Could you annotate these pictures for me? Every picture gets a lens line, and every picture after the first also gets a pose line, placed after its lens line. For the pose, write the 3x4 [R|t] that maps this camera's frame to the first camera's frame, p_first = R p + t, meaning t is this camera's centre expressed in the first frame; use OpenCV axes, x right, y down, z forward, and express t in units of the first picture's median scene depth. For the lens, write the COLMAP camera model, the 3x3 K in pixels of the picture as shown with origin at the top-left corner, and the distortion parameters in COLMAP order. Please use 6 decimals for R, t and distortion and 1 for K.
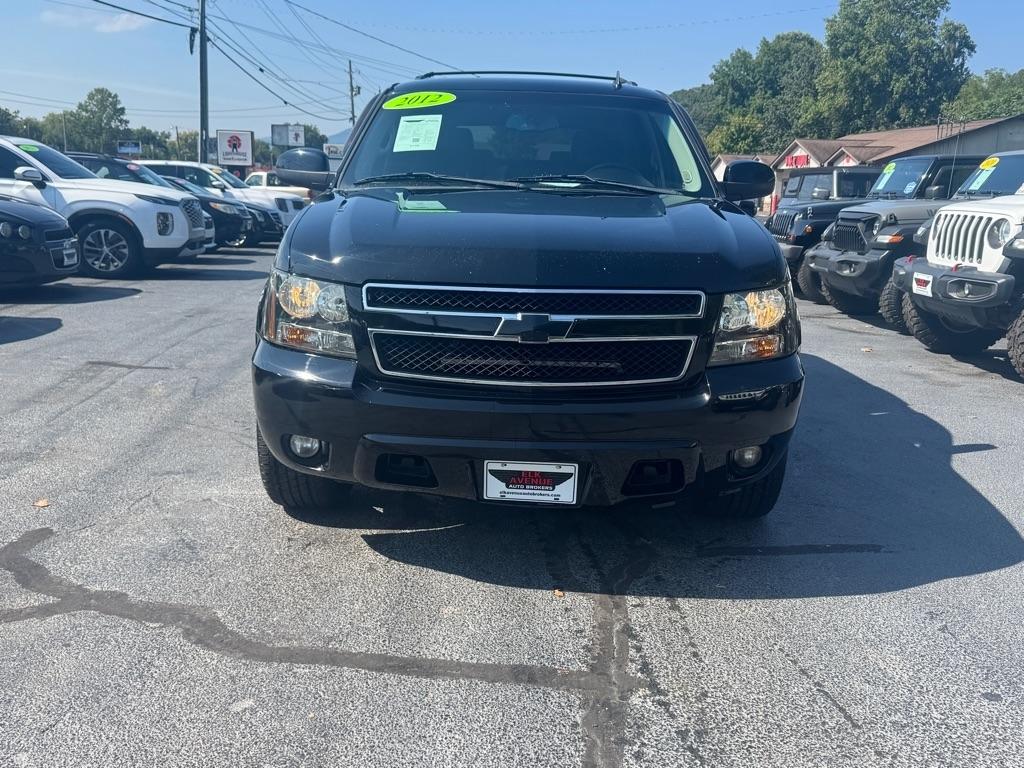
lens RADIAL K [[961.9, 0, 512.0], [0, 961.9, 384.0], [0, 0, 1]] dist [0.012727, -0.013776]
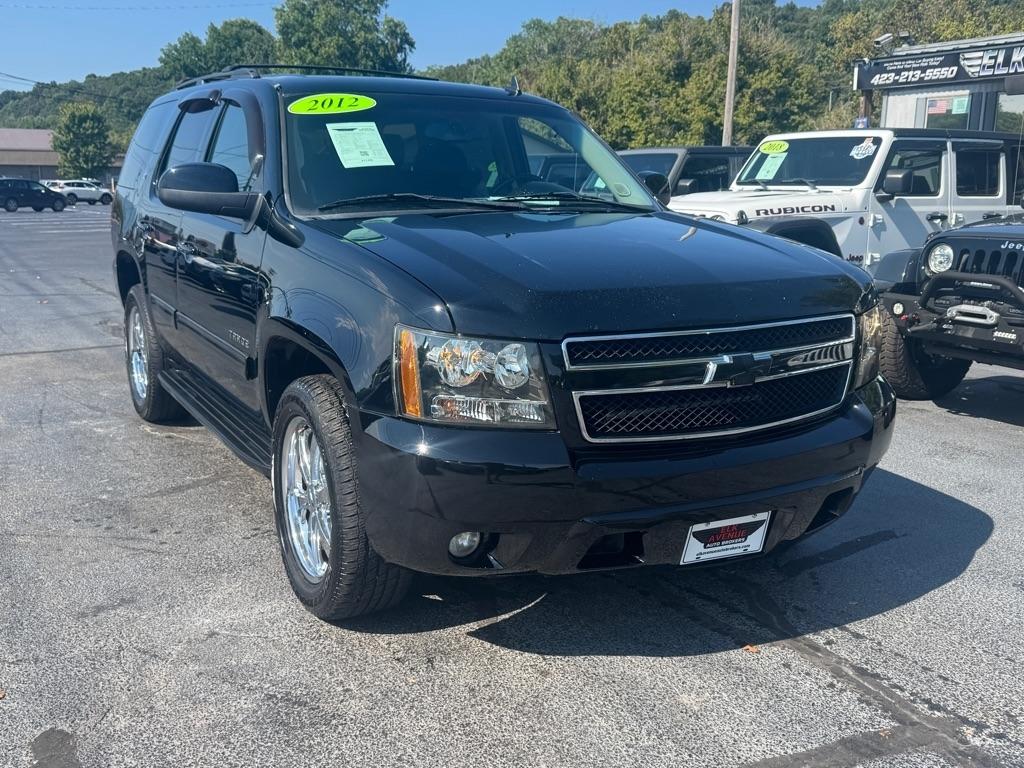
lens RADIAL K [[979.3, 0, 494.7], [0, 979.3, 382.4], [0, 0, 1]] dist [0.036678, -0.077799]
pose [[0.874233, -0.114772, 0.471746, -0.598694], [0.112510, 0.993099, 0.033110, -0.099908], [-0.472291, 0.024130, 0.881112, 0.281460]]
